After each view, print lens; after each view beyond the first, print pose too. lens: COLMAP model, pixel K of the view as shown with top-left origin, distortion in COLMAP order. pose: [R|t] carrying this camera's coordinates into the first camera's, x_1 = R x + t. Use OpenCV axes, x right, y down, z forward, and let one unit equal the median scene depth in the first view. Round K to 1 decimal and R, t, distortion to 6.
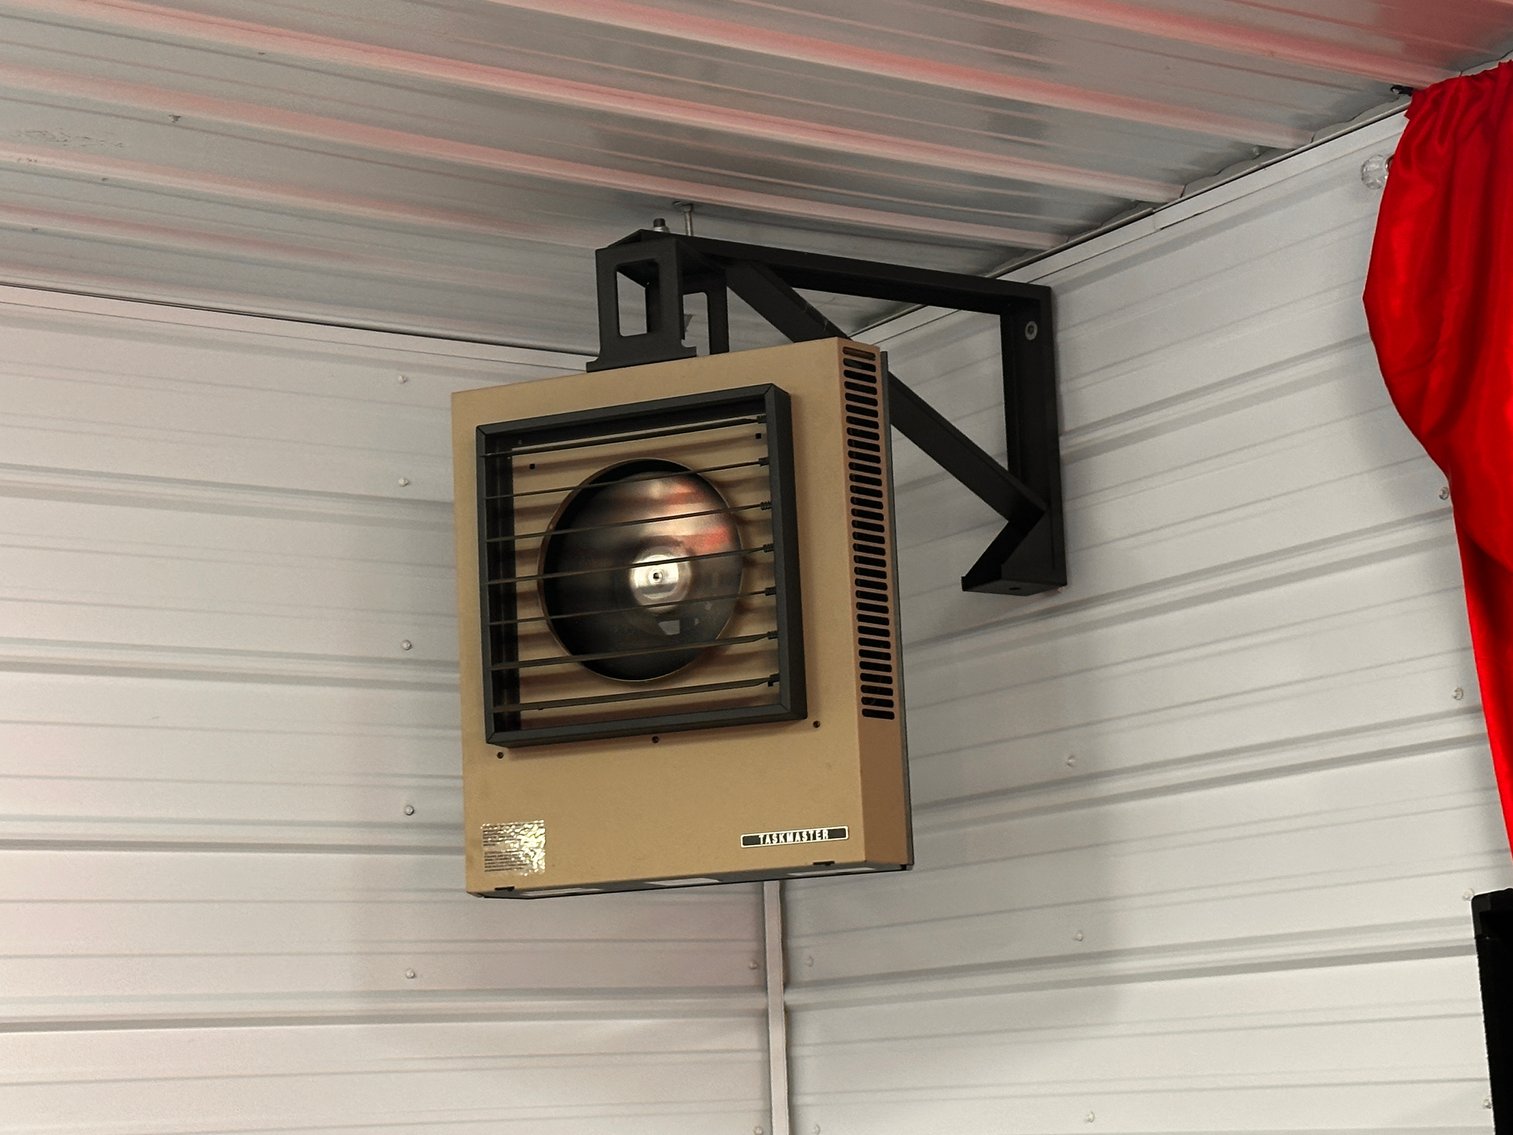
lens RADIAL K [[3041.8, 0, 757.4], [0, 3041.8, 565.2], [0, 0, 1]] dist [0.007842, 0.000000]
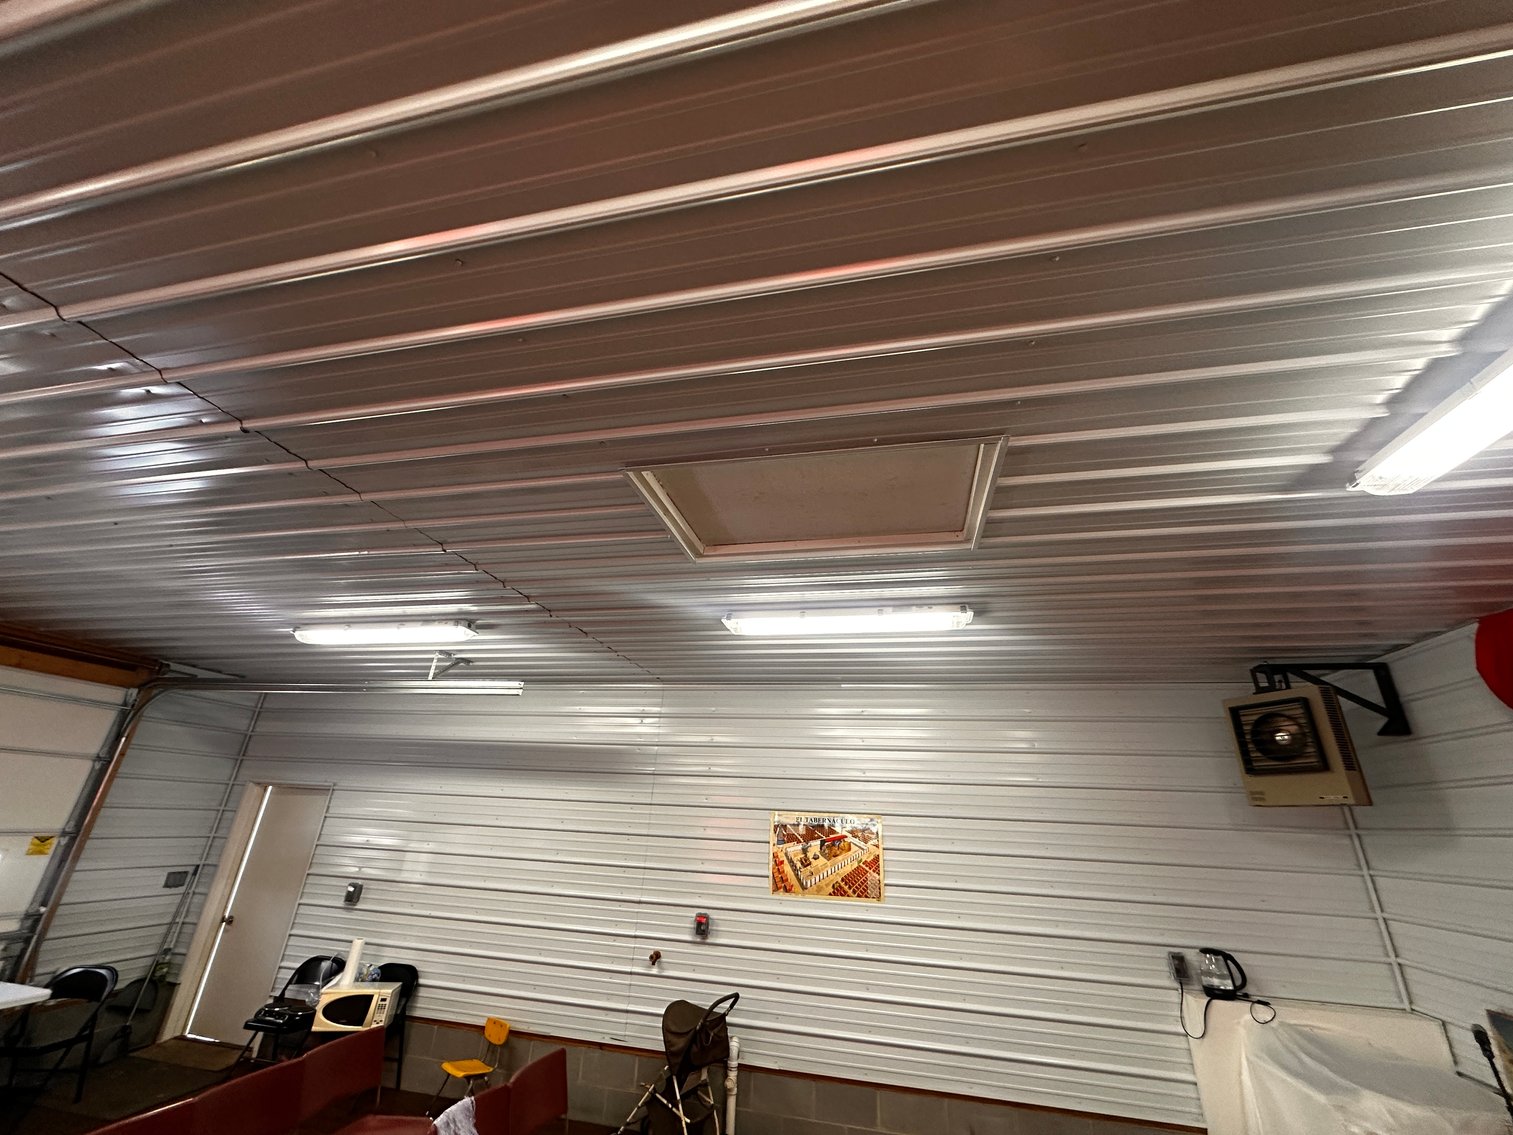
lens RADIAL K [[604.3, 0, 759.3], [0, 604.3, 564.6], [0, 0, 1]] dist [-0.002041, -0.000057]
pose [[0.694348, -0.215683, -0.686558, 0.101812], [0.057966, 0.967693, -0.245378, -0.071529], [0.717301, 0.130580, 0.684418, -0.269232]]
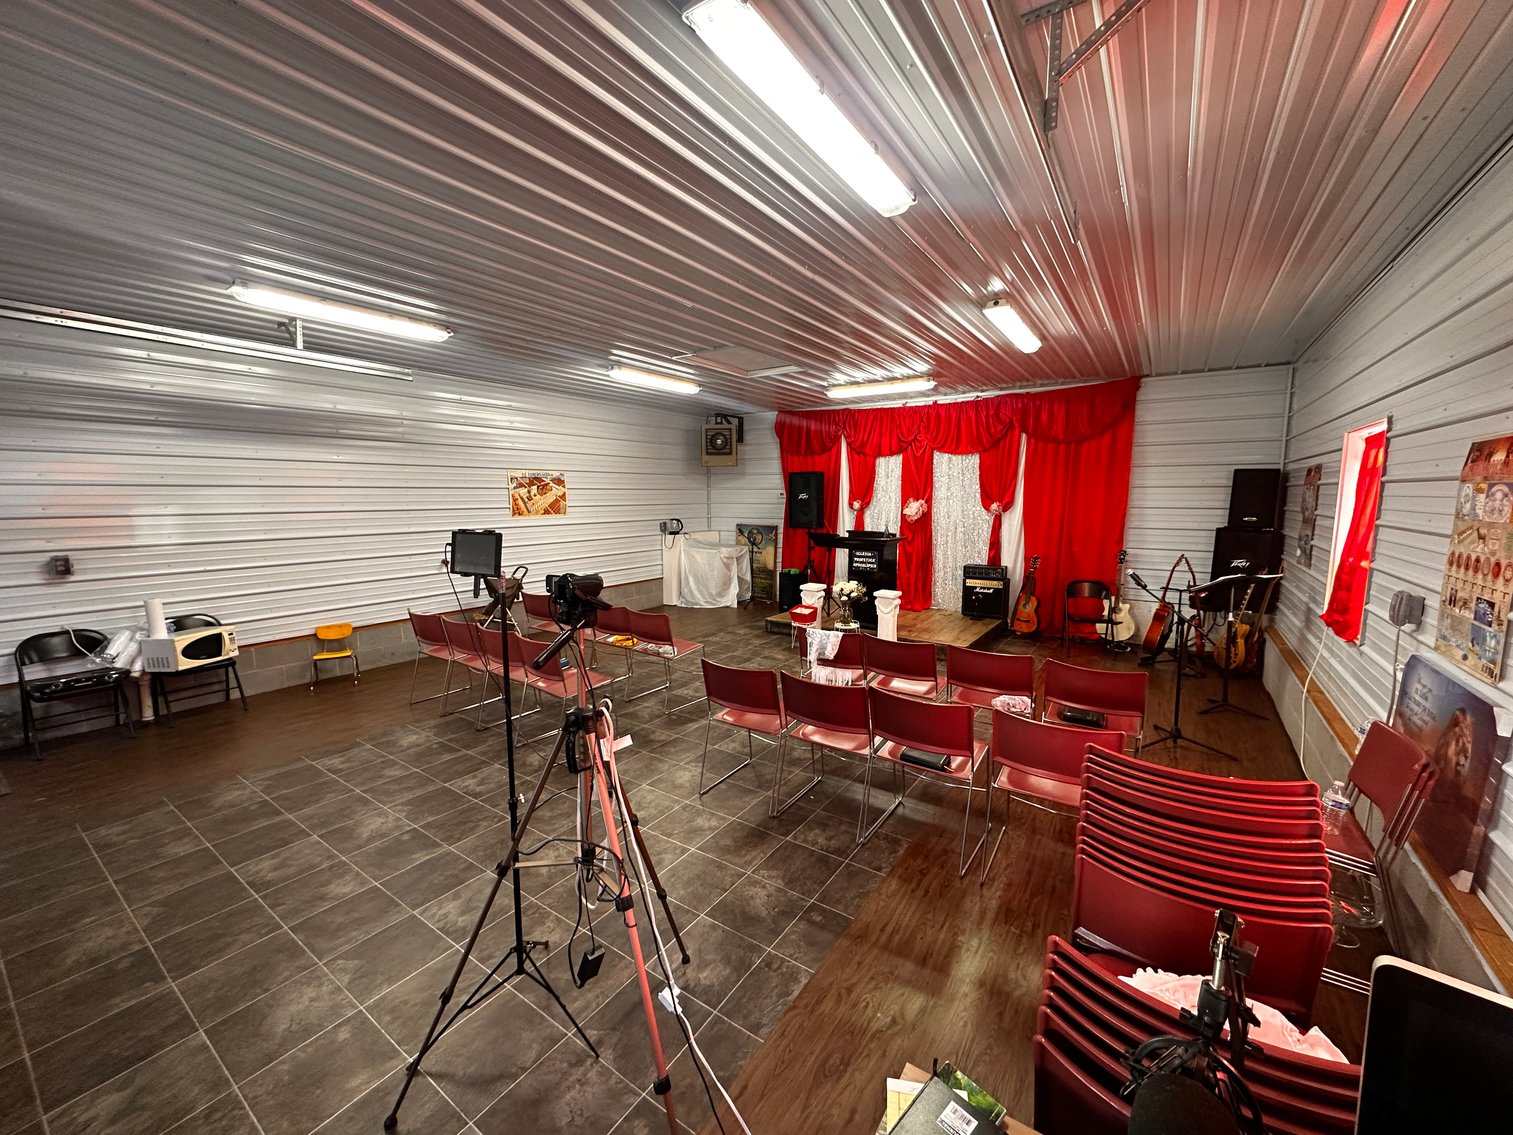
lens RADIAL K [[604.3, 0, 758.3], [0, 604.3, 580.2], [0, 0, 1]] dist [-0.002041, -0.000057]
pose [[0.920177, -0.016119, 0.391170, -0.835773], [-0.106859, 0.950873, 0.290554, -0.187627], [-0.376636, -0.309161, 0.873249, -1.374349]]
